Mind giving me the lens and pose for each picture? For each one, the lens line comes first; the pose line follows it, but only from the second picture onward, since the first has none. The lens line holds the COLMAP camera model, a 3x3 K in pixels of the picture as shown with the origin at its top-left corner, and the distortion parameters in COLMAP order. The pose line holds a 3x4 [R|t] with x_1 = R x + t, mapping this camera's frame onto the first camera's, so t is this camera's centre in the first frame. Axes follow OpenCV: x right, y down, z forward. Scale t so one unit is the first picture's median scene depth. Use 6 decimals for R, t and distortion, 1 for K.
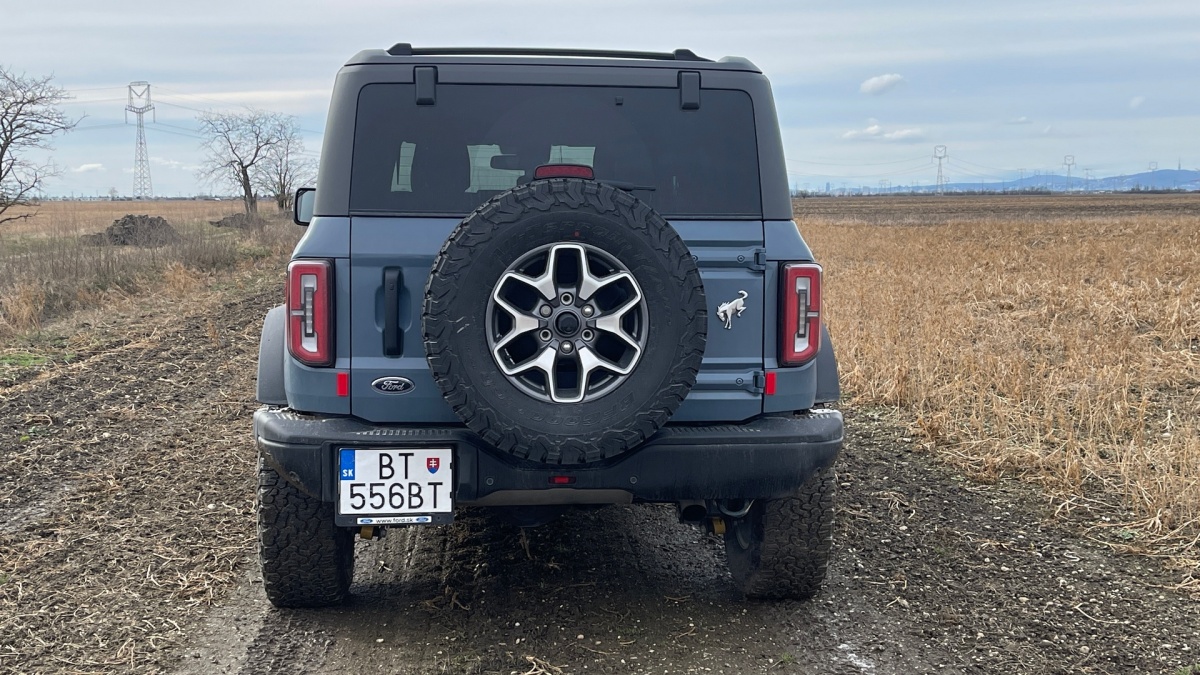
lens RADIAL K [[1492.4, 0, 600.0], [0, 1492.4, 337.5], [0, 0, 1]] dist [0.182526, -0.584772]
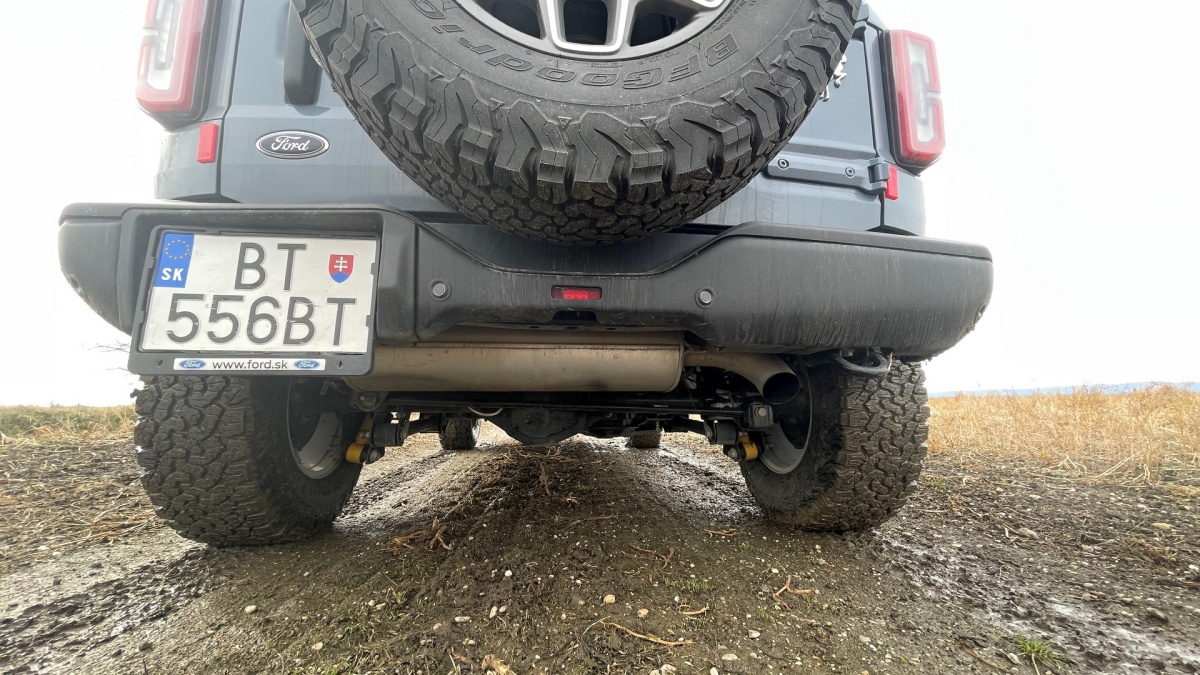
lens RADIAL K [[480.5, 0, 600.0], [0, 480.5, 337.5], [0, 0, 1]] dist [-0.003582, -0.000076]
pose [[0.999934, -0.004845, 0.010374, -0.018810], [0.007113, 0.972852, -0.231318, 0.151338], [-0.008972, 0.231377, 0.972823, 0.834896]]
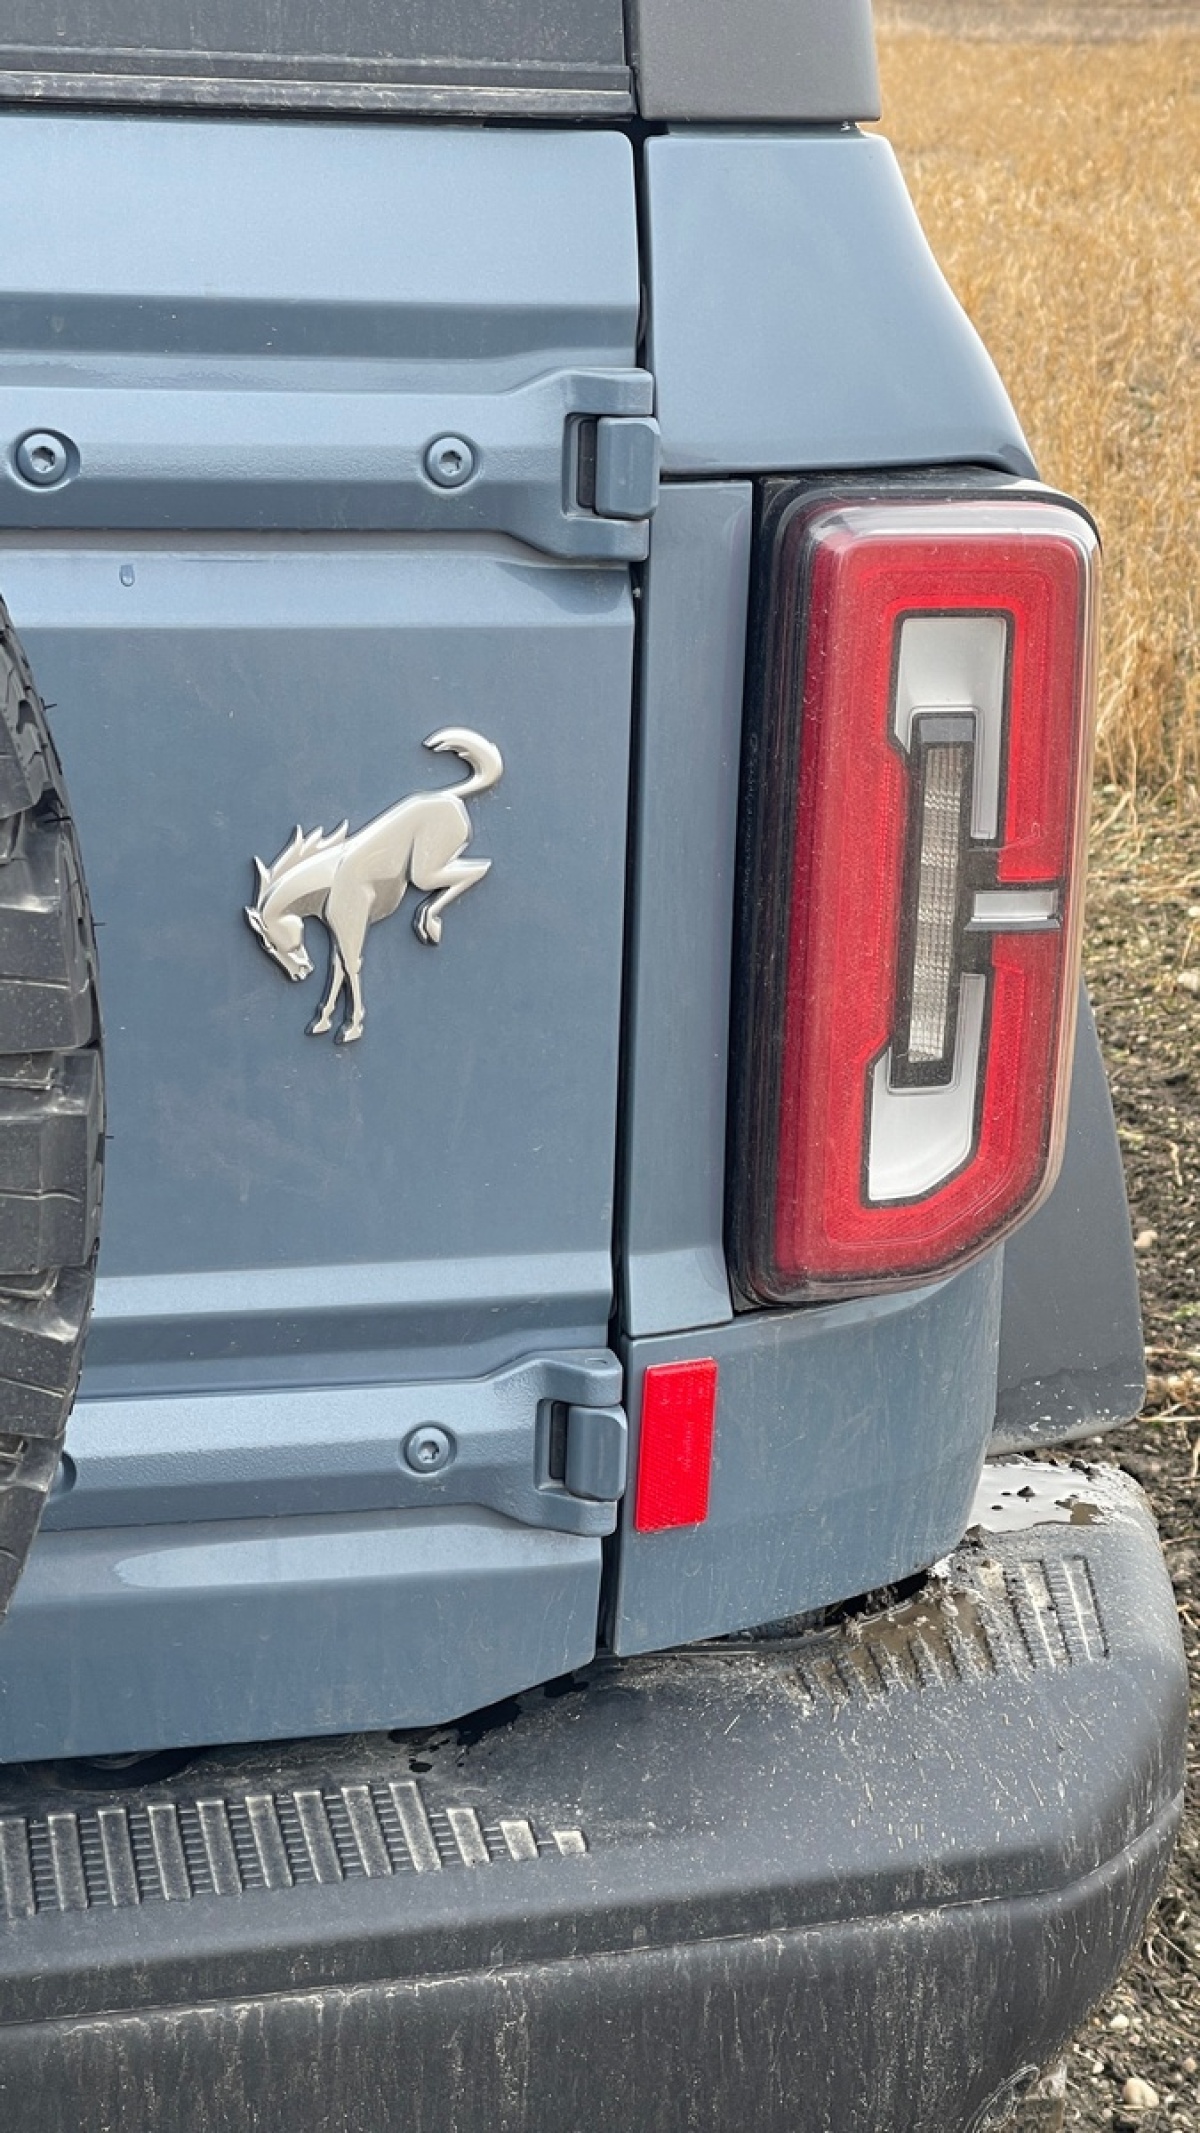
lens RADIAL K [[3988.9, 0, 600.0], [0, 3988.9, 1066.5], [0, 0, 1]] dist [0.071080, 2.472352]
pose [[0.994901, 0.001783, 0.100842, 0.075672], [-0.019493, 0.984390, 0.174917, -0.062636], [-0.098956, -0.175991, 0.979405, 0.693529]]
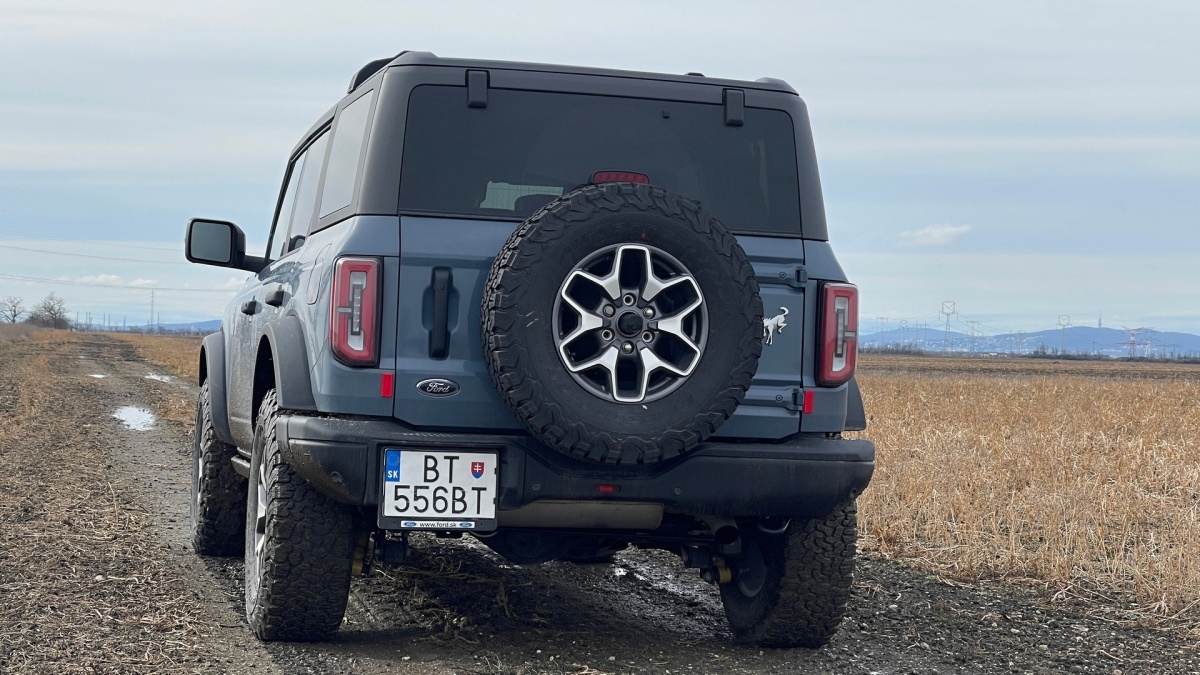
lens RADIAL K [[2244.1, 0, 600.0], [0, 2244.1, 337.5], [0, 0, 1]] dist [0.071080, 2.472352]
pose [[0.988538, 0.034839, 0.146898, -0.251293], [-0.020577, 0.995021, -0.097513, 0.140813], [-0.149564, 0.093373, 0.984333, -0.466213]]
